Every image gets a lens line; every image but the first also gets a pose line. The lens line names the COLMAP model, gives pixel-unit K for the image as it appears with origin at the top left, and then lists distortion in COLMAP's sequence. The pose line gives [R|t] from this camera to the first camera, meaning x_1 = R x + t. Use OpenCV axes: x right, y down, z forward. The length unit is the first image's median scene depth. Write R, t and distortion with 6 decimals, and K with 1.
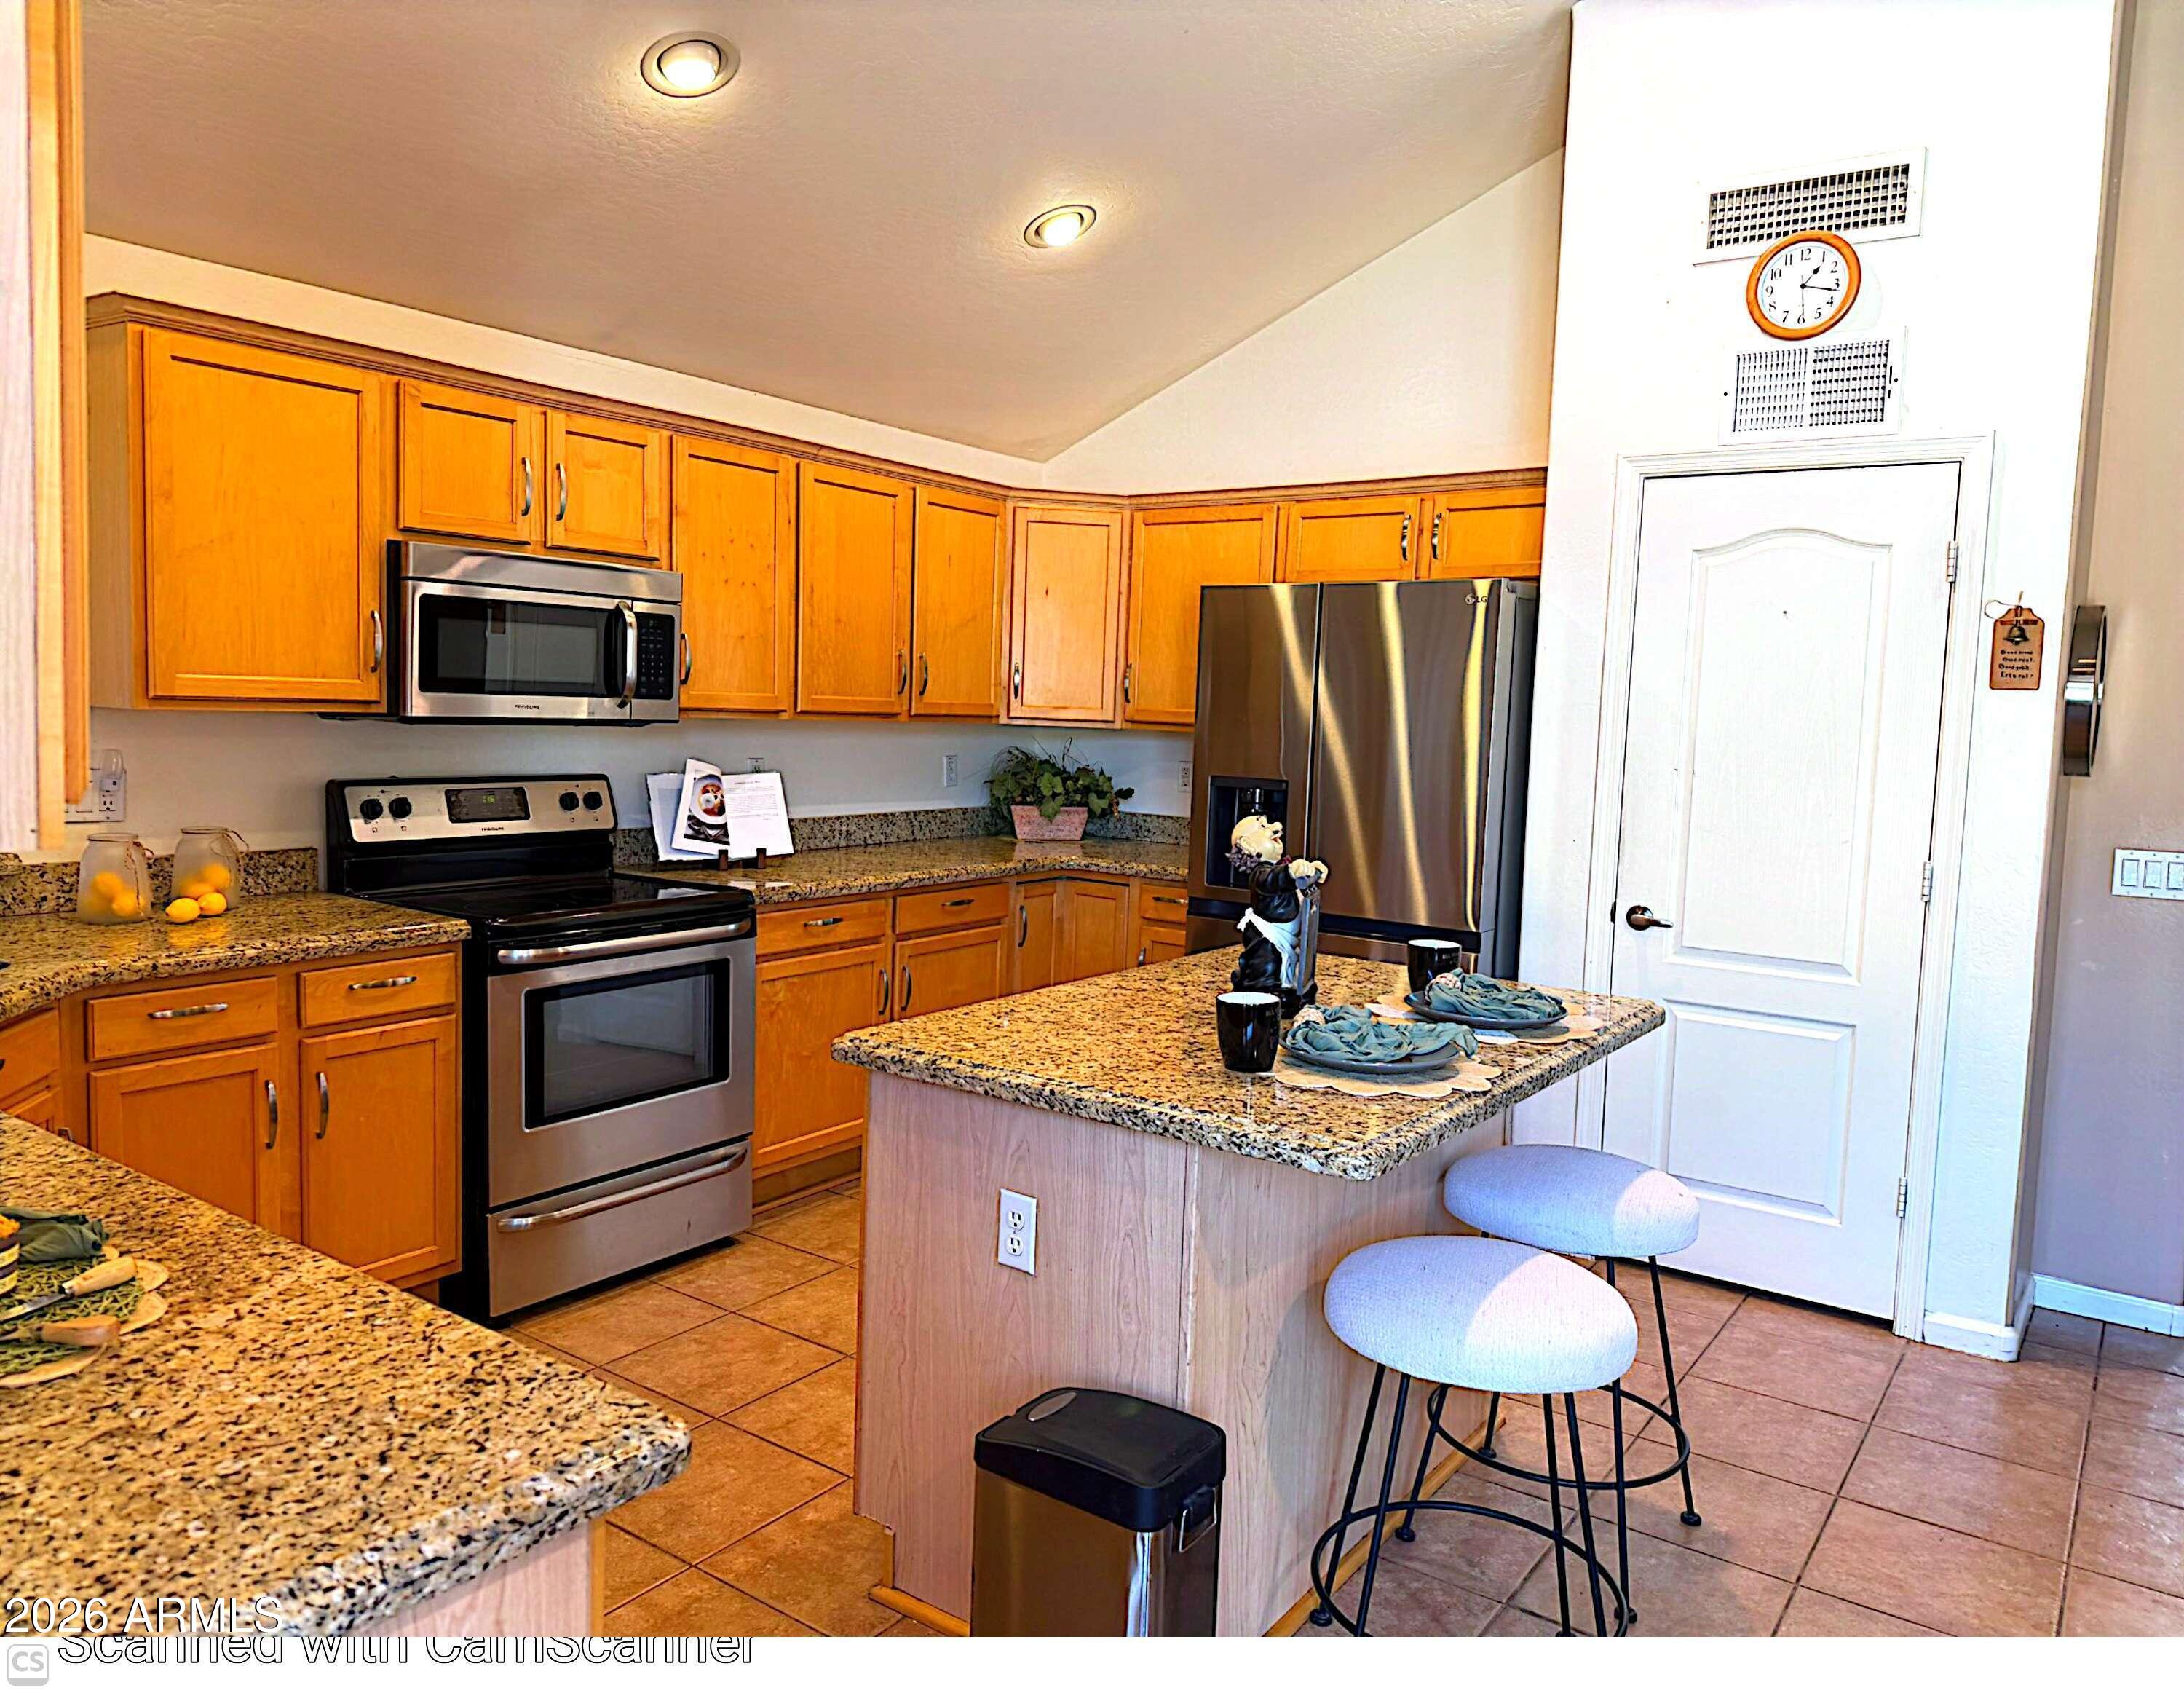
lens RADIAL K [[1559.7, 0, 1094.8], [0, 1559.7, 798.9], [0, 0, 1]] dist [0.039144, 0.001000]
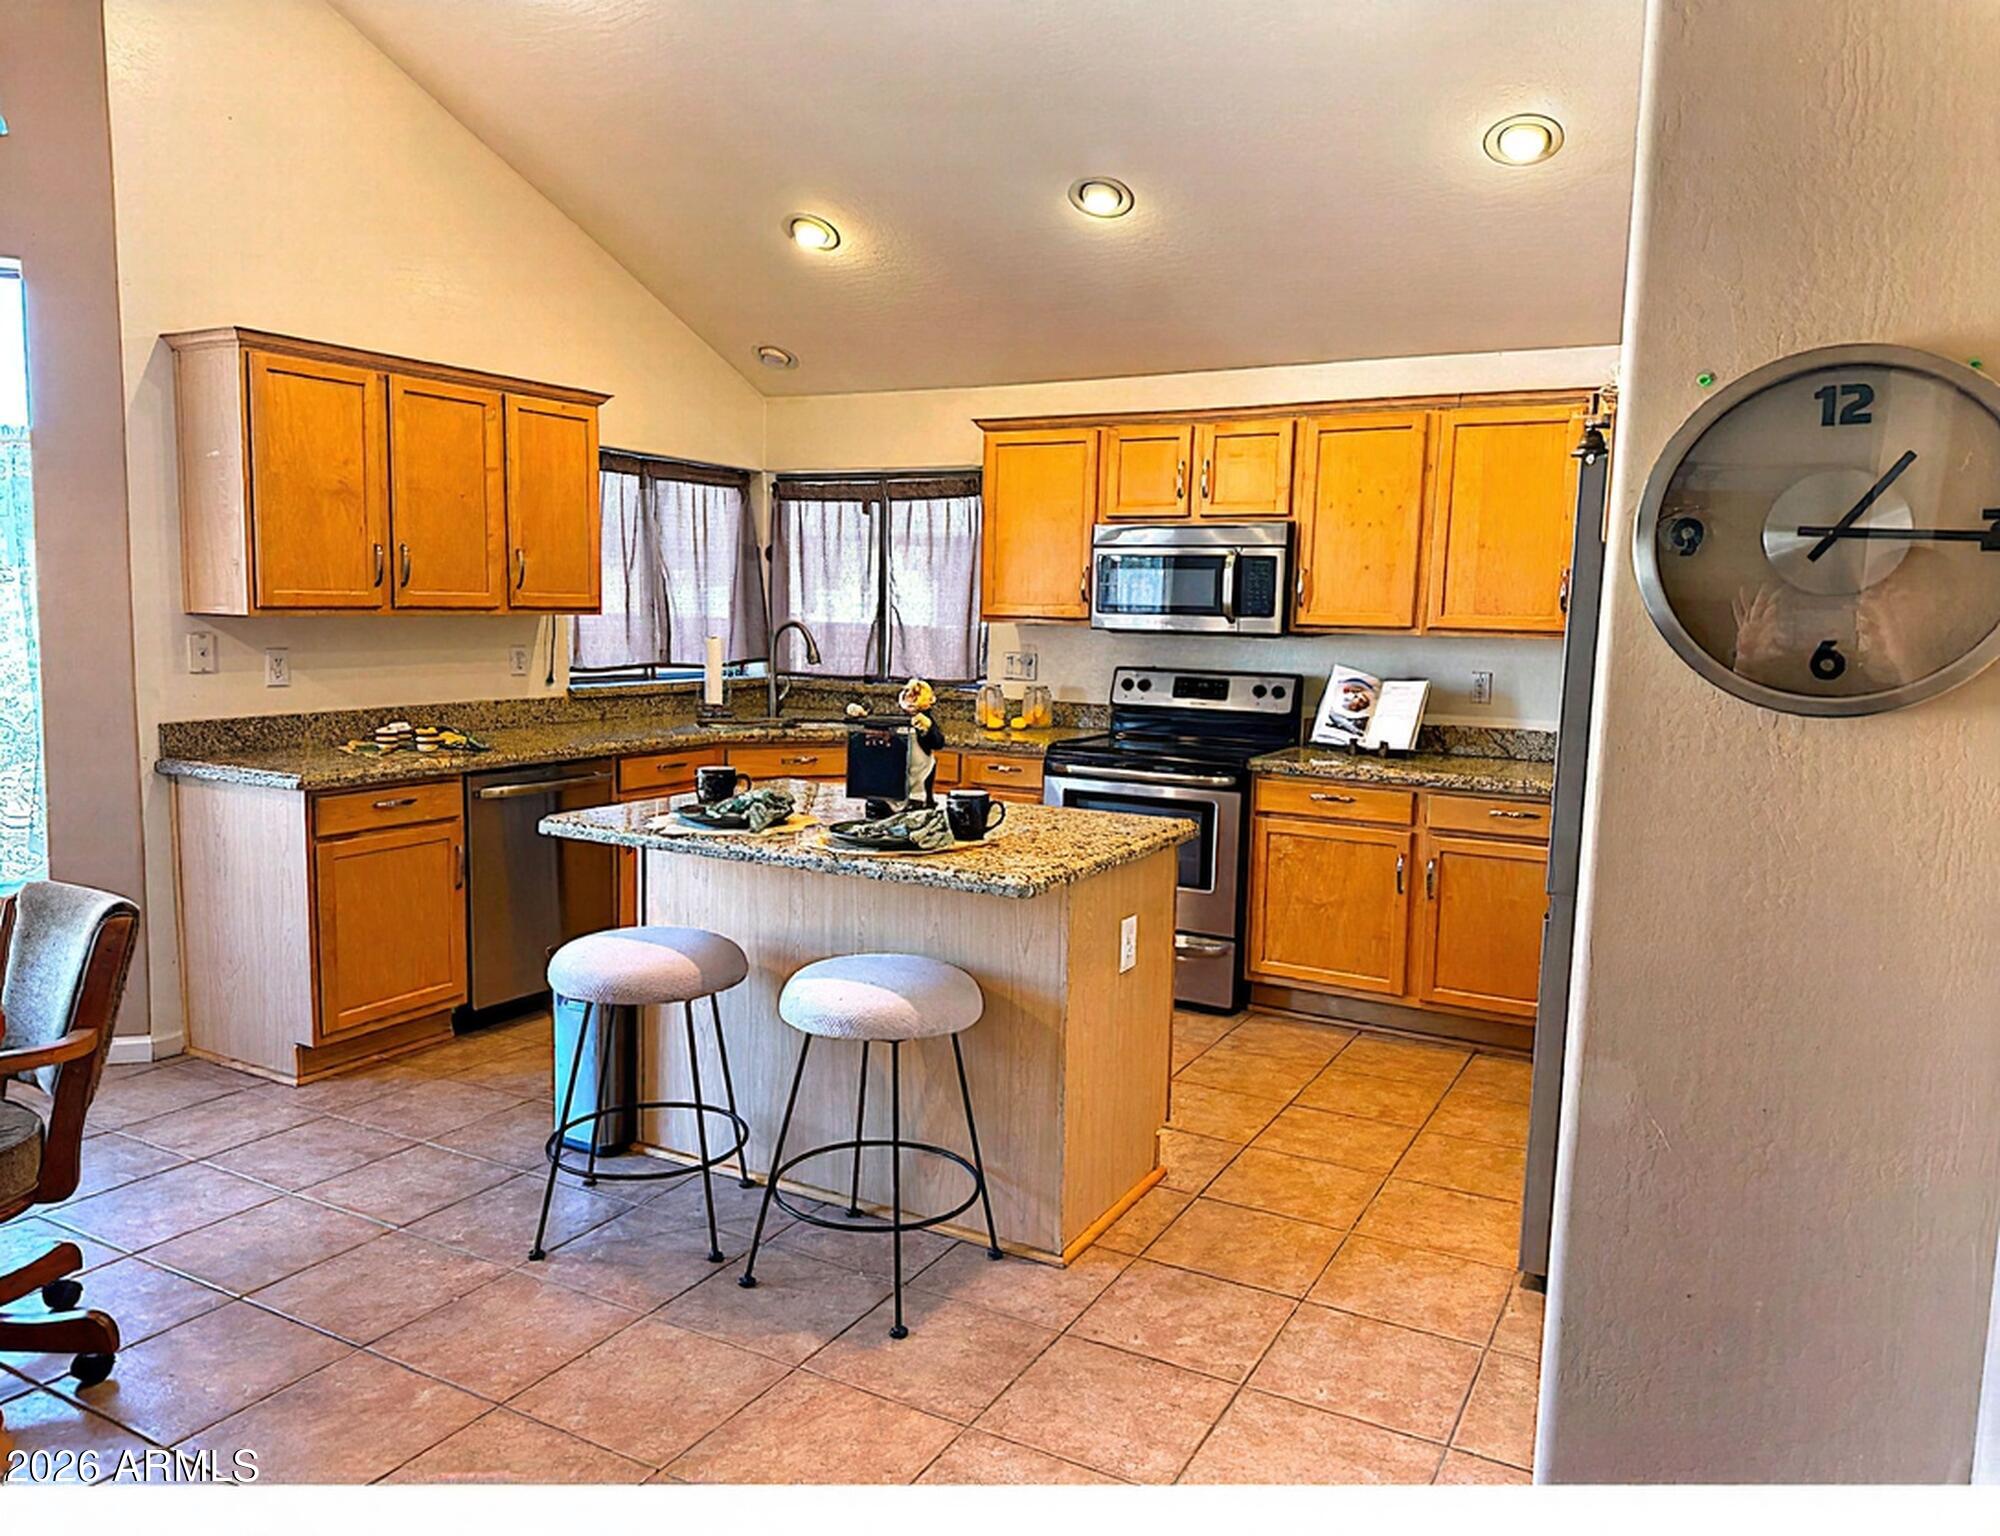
lens RADIAL K [[1388.3, 0, 1003.8], [0, 1388.3, 745.6], [0, 0, 1]] dist [0.065509, 0.000179]
pose [[0.110606, 0.078870, -0.990730, 0.905464], [-0.078033, 0.994458, 0.070456, -0.020417], [0.990796, 0.069517, 0.116147, 0.634981]]
